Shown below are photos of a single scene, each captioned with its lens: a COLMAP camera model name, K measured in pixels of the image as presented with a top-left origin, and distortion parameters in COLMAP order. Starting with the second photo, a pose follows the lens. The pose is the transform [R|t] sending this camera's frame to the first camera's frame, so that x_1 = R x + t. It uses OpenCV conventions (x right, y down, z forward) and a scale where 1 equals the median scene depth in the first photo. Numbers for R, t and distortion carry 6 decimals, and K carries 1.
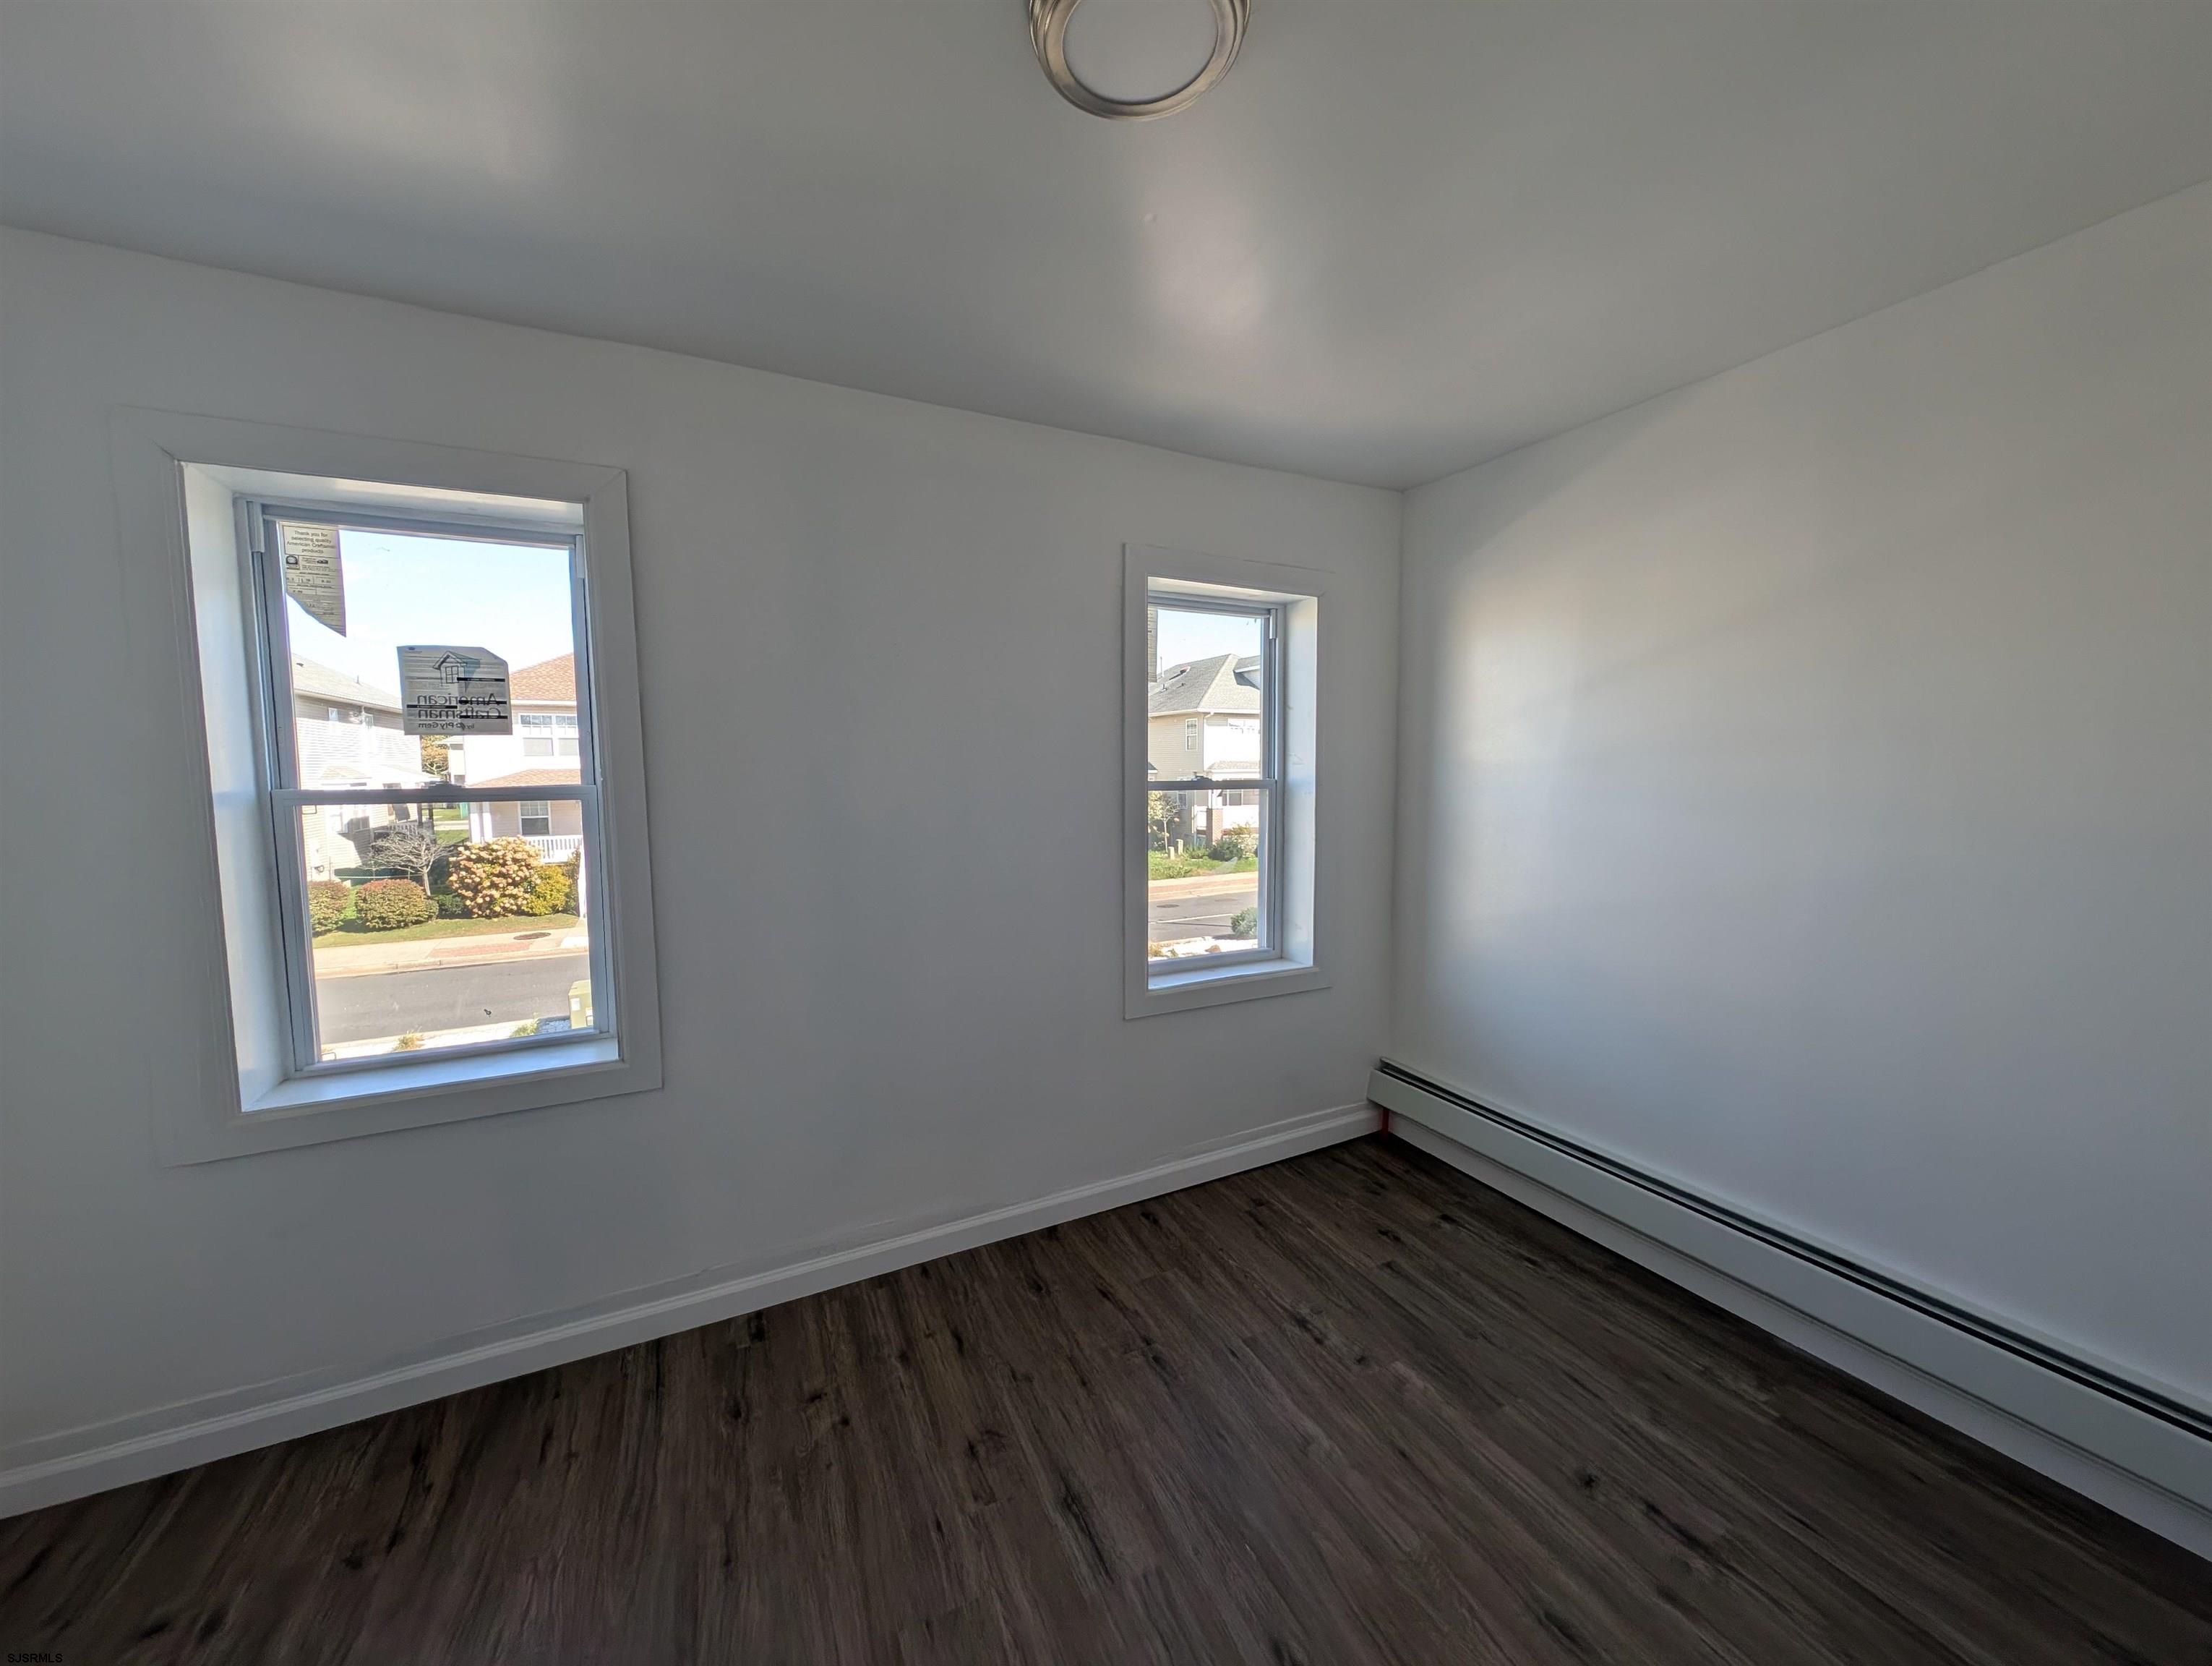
lens RADIAL K [[824.9, 0, 1106.0], [0, 824.9, 833.0], [0, 0, 1]] dist [-0.001885, -0.000147]
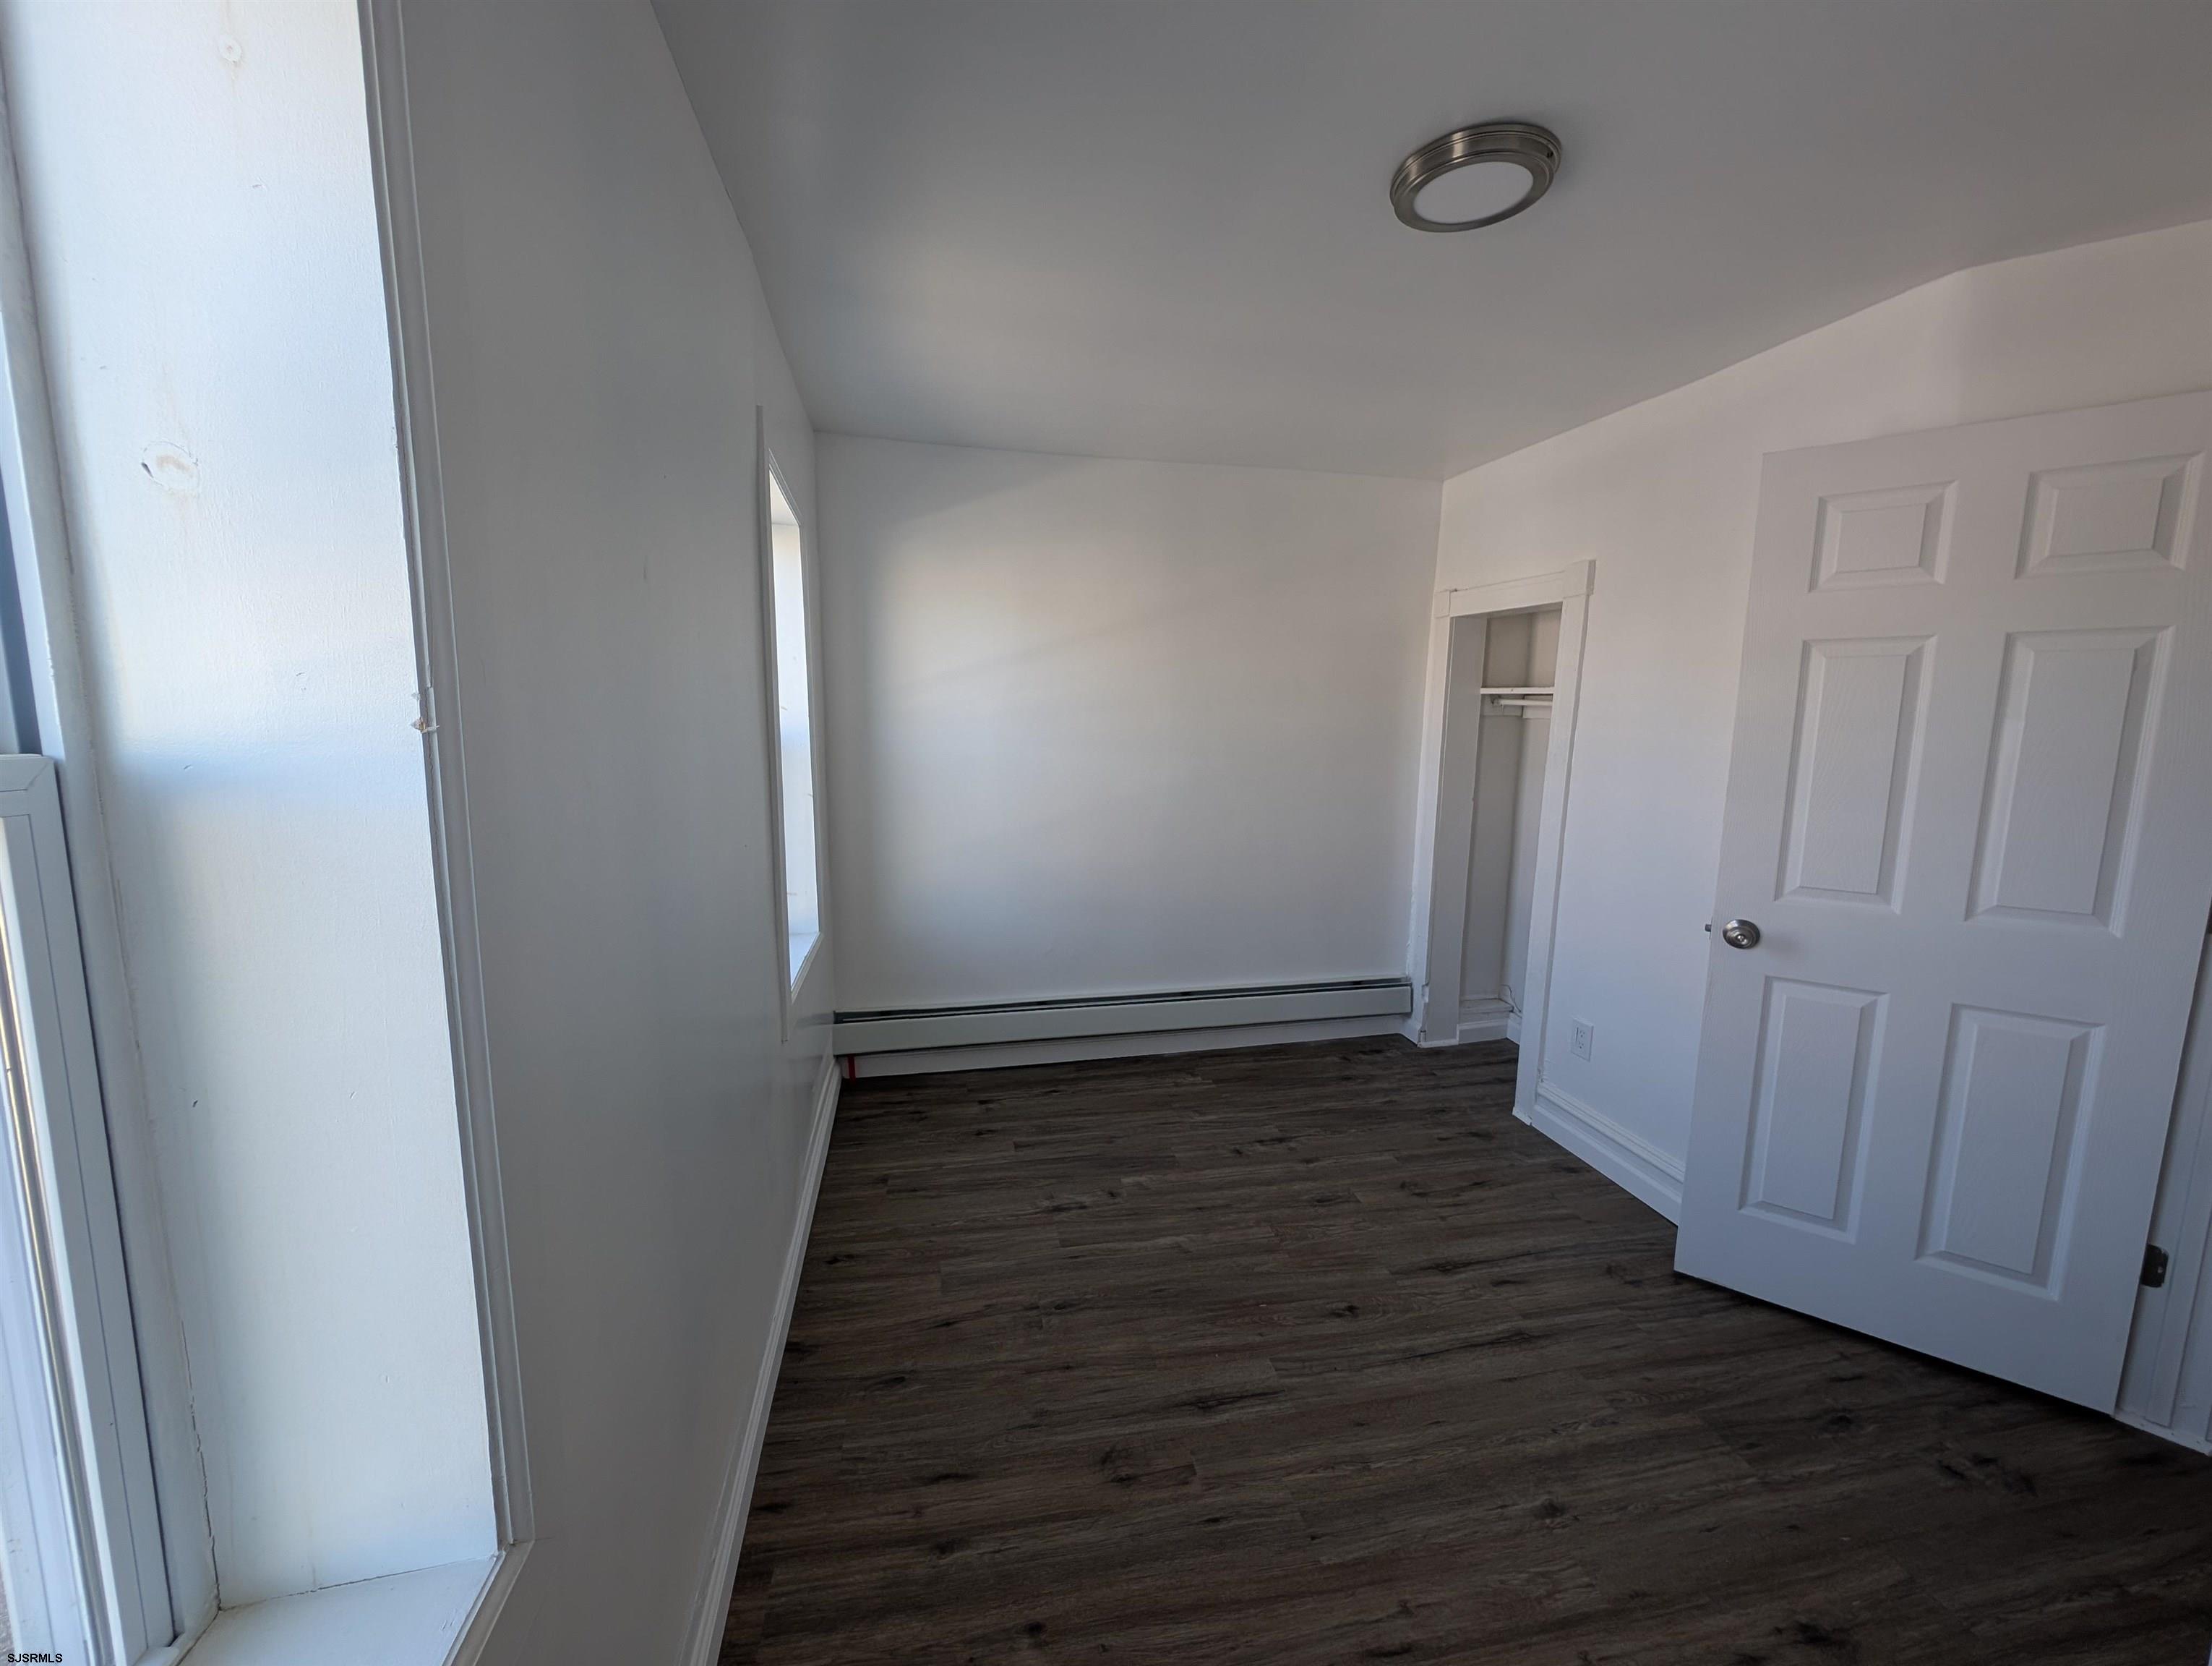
lens RADIAL K [[834.2, 0, 1108.2], [0, 834.2, 829.7], [0, 0, 1]] dist [0.015914, -0.007264]
pose [[0.252102, -0.124241, 0.959692, -0.722300], [0.076086, 0.991199, 0.108333, -0.038151], [-0.964705, 0.045708, 0.259336, 0.565899]]
